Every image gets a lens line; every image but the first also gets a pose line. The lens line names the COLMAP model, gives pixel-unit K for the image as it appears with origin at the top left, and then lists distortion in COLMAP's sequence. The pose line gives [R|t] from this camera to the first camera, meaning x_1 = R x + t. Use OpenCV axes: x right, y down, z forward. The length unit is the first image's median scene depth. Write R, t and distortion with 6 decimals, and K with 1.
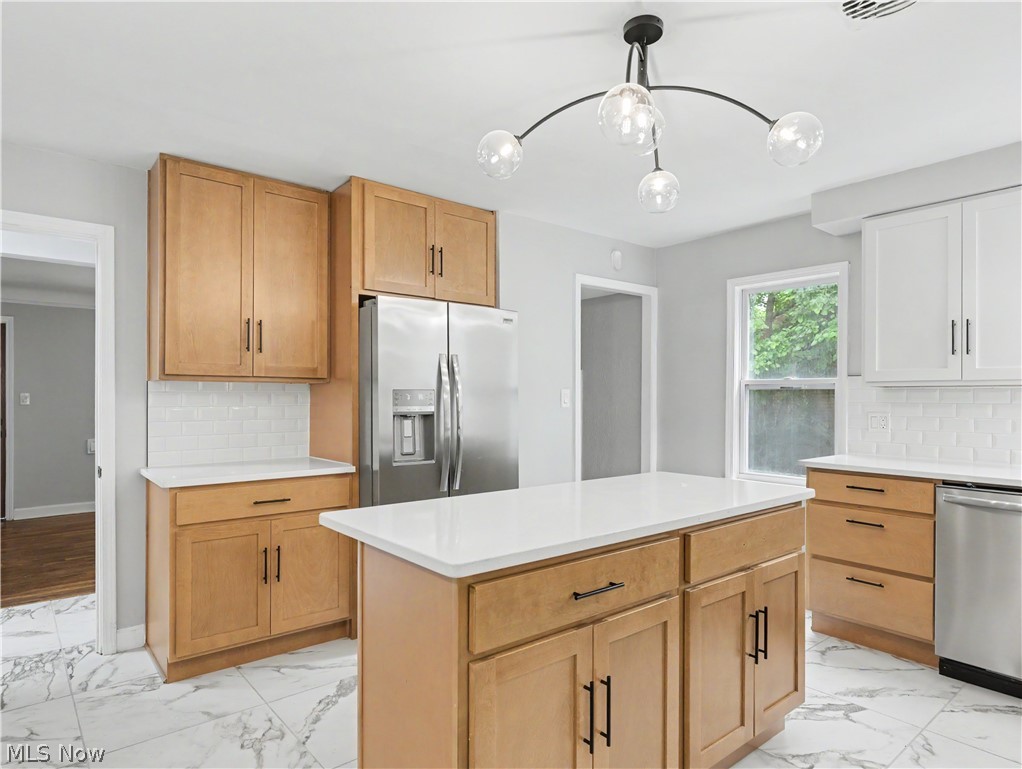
lens RADIAL K [[610.8, 0, 511.0], [0, 610.8, 384.5], [0, 0, 1]] dist [-0.000626, 0.001054]
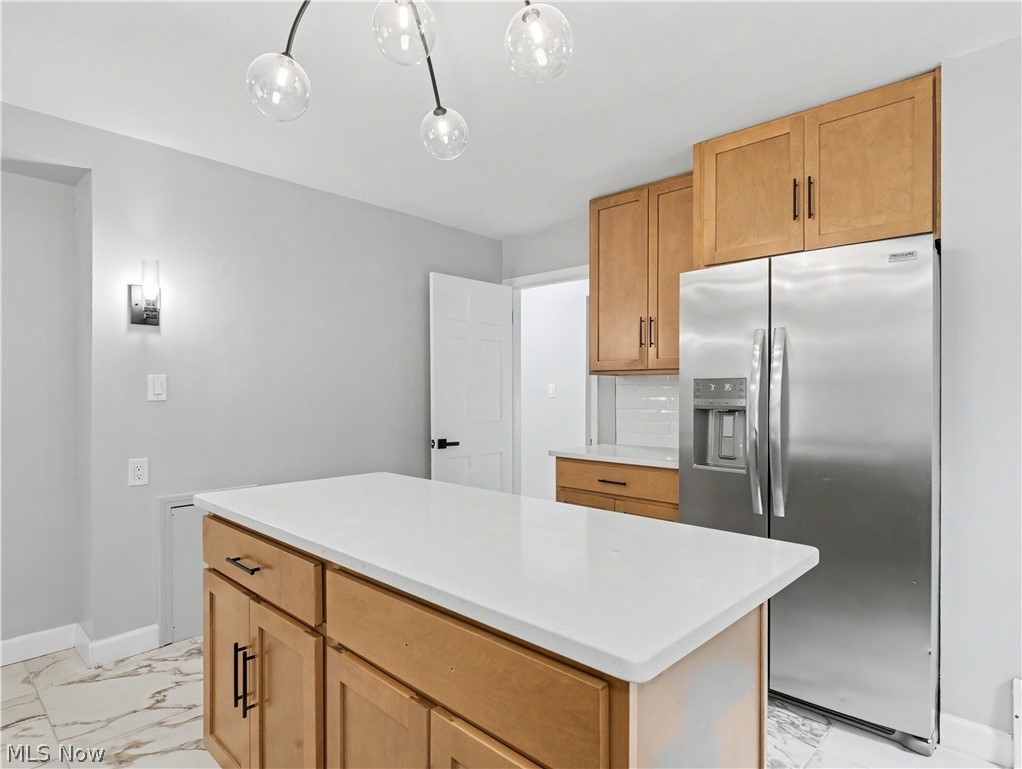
lens RADIAL K [[577.3, 0, 511.0], [0, 577.3, 384.5], [0, 0, 1]] dist [-0.000765, 0.000103]
pose [[0.118588, -0.012010, -0.992871, 0.569488], [0.026596, 0.999607, -0.008915, 0.016107], [0.992587, -0.025349, 0.118861, 0.630869]]
